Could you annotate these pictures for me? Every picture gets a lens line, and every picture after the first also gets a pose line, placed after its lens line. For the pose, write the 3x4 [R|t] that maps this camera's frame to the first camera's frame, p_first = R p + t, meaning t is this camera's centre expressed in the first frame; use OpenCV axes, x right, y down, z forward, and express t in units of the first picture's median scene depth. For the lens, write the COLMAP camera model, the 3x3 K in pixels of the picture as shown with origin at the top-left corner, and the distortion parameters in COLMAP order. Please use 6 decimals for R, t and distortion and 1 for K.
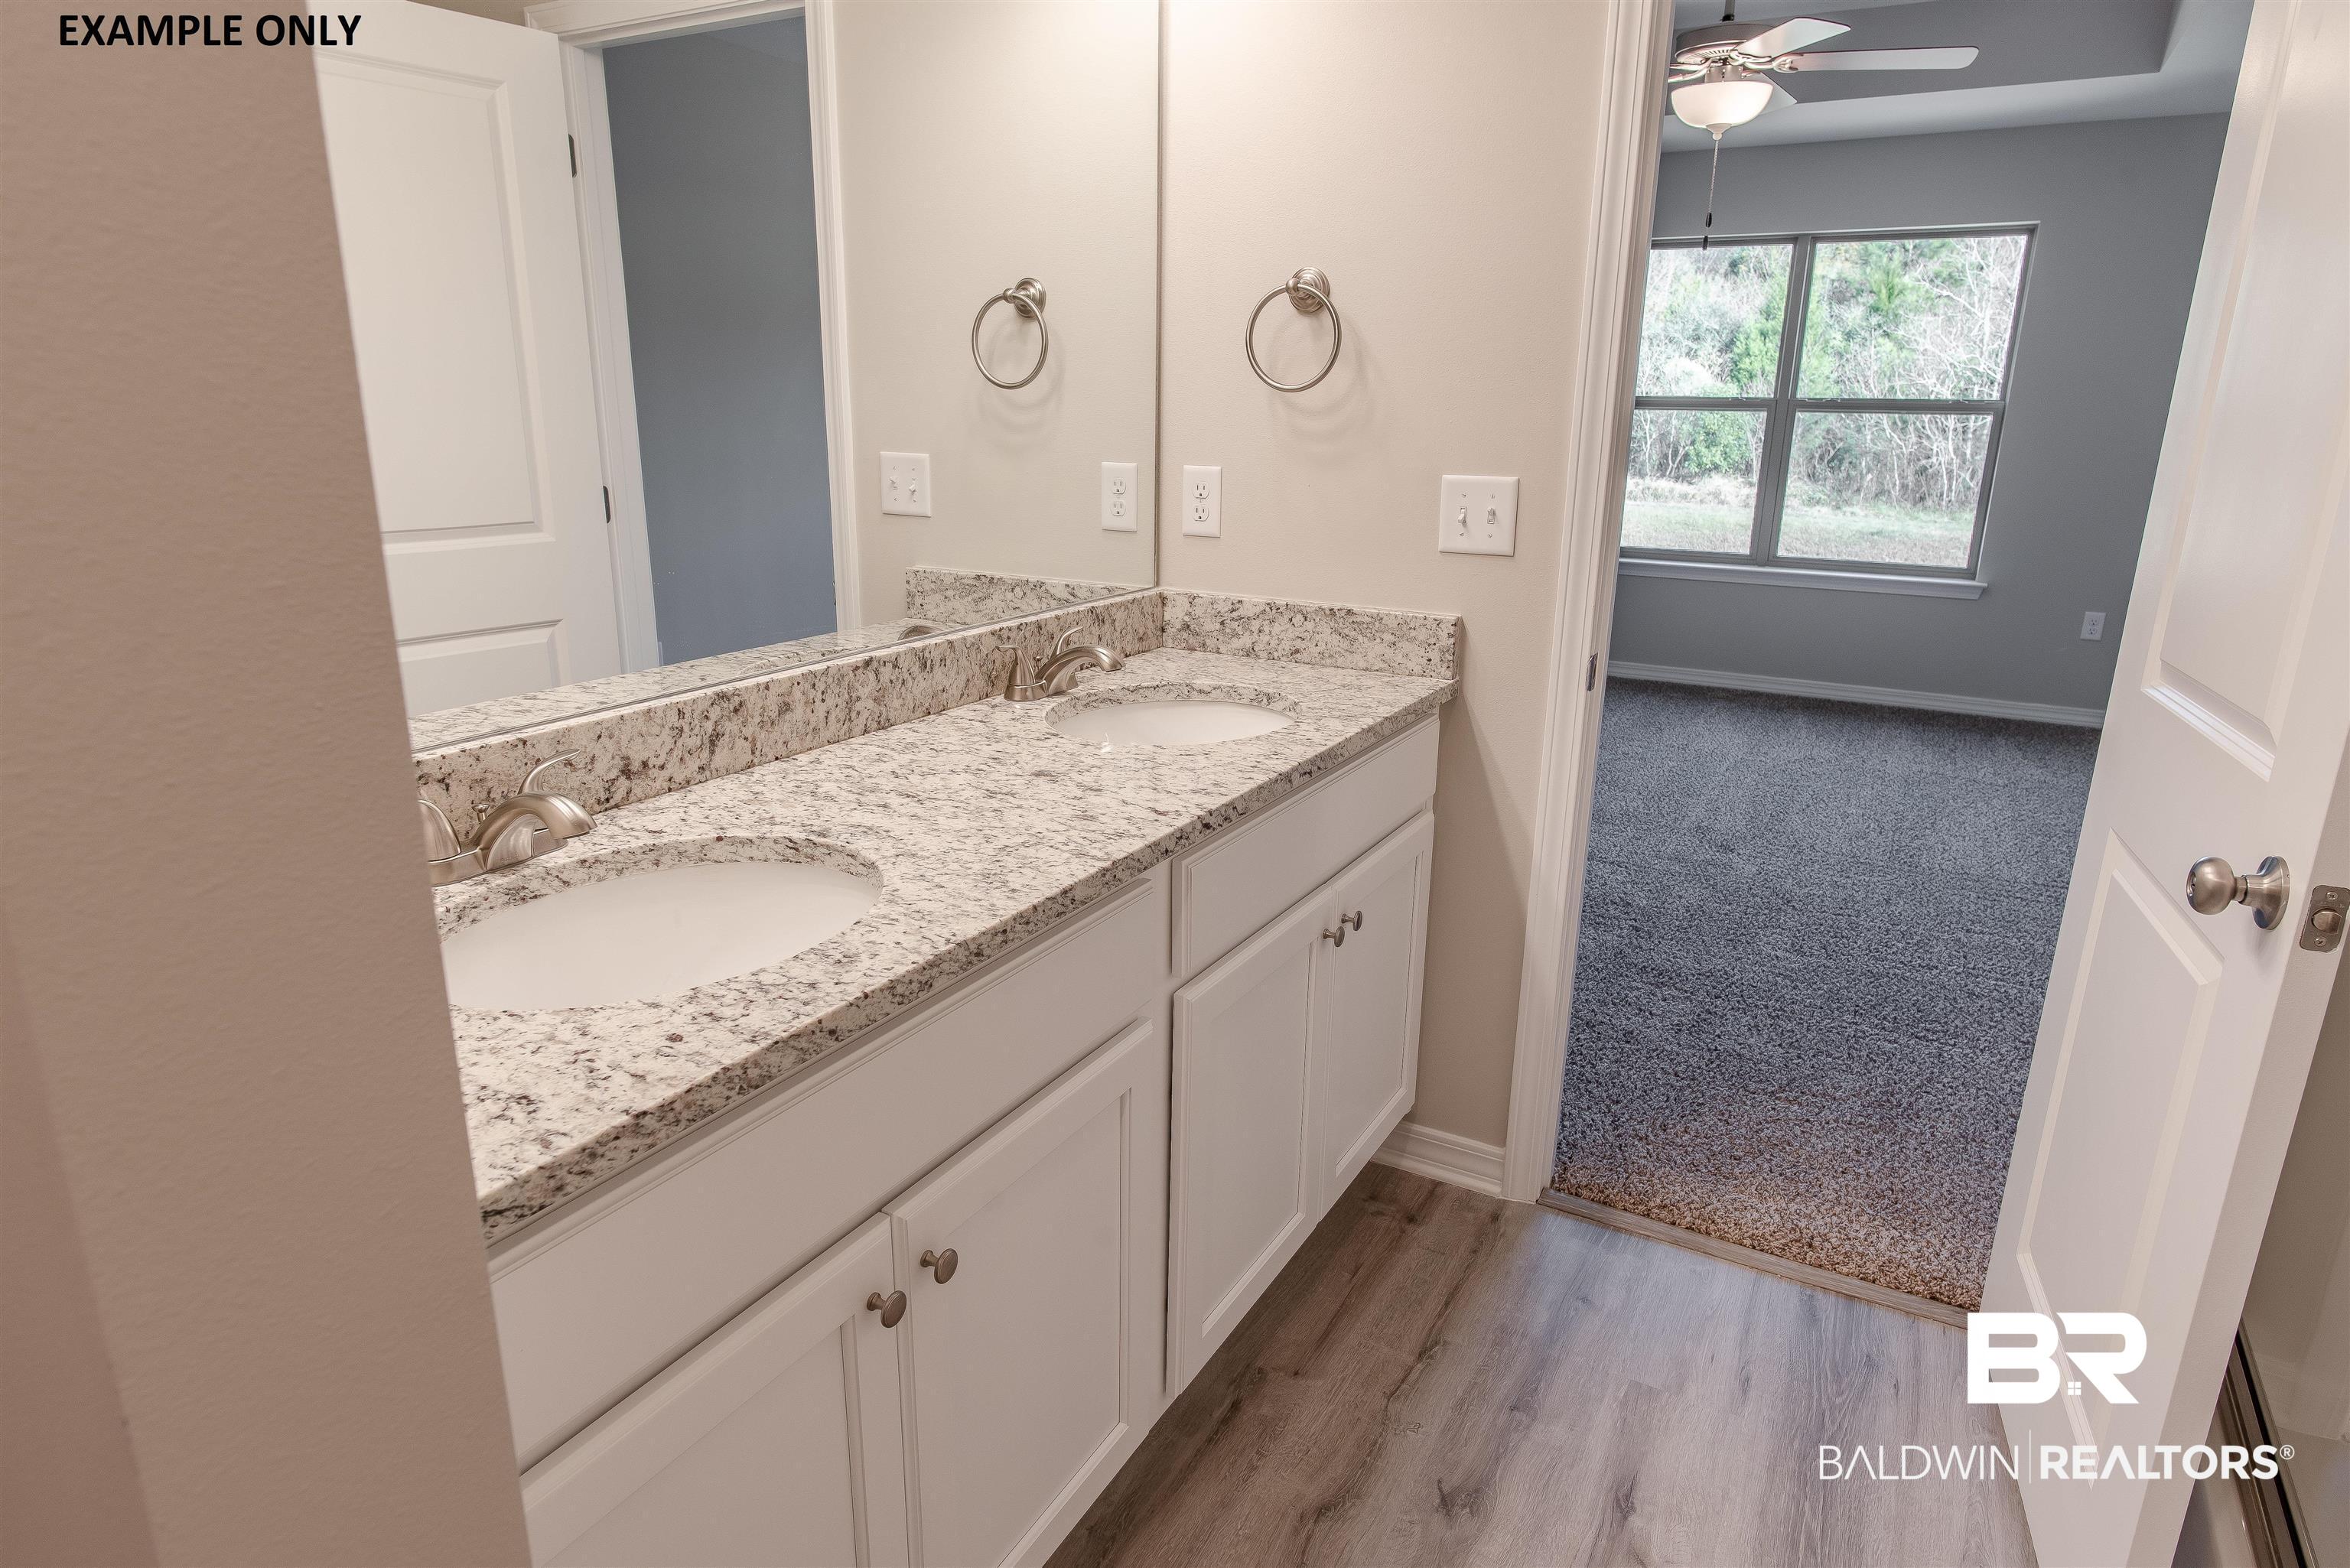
lens RADIAL K [[1350.5, 0, 1175.0], [0, 1350.5, 784.0], [0, 0, 1]] dist [-0.001168, -0.000243]
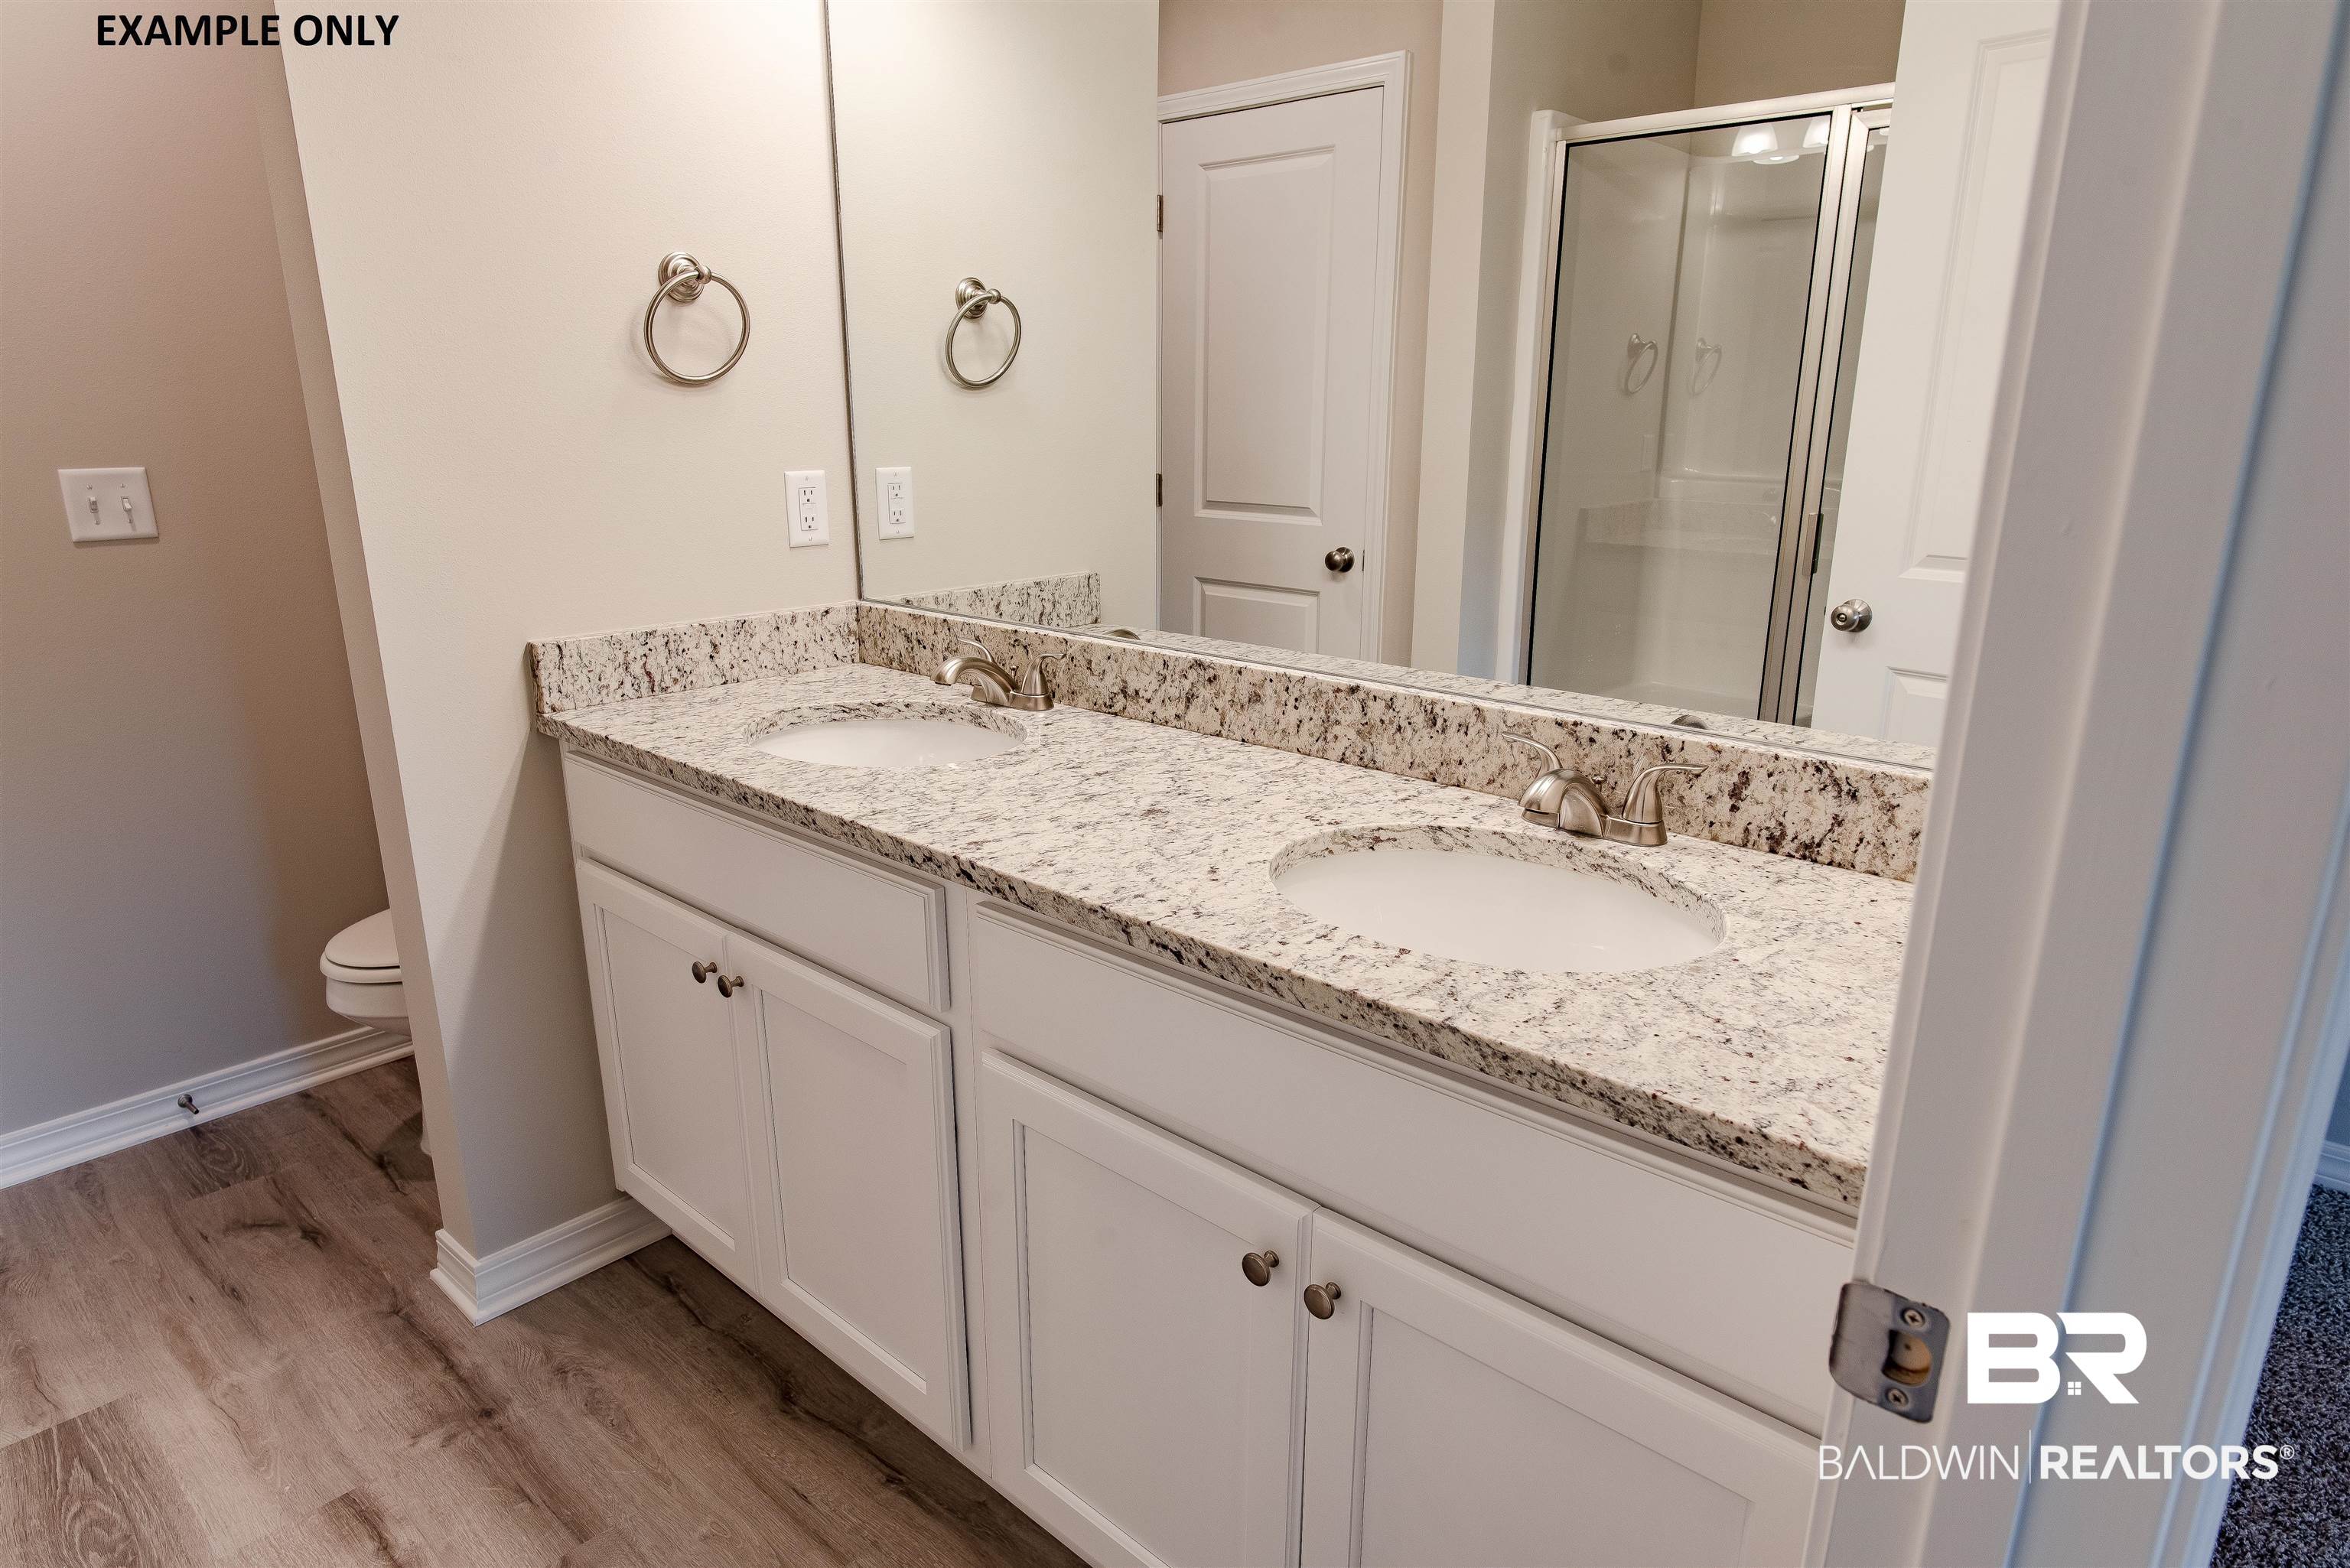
lens RADIAL K [[1350.5, 0, 1175.0], [0, 1350.5, 784.0], [0, 0, 1]] dist [-0.001168, -0.000243]
pose [[-0.222095, 0.251356, -0.942069, 0.770808], [-0.271338, 0.912099, 0.307329, -0.316022], [0.936509, 0.323875, -0.134371, 1.153239]]
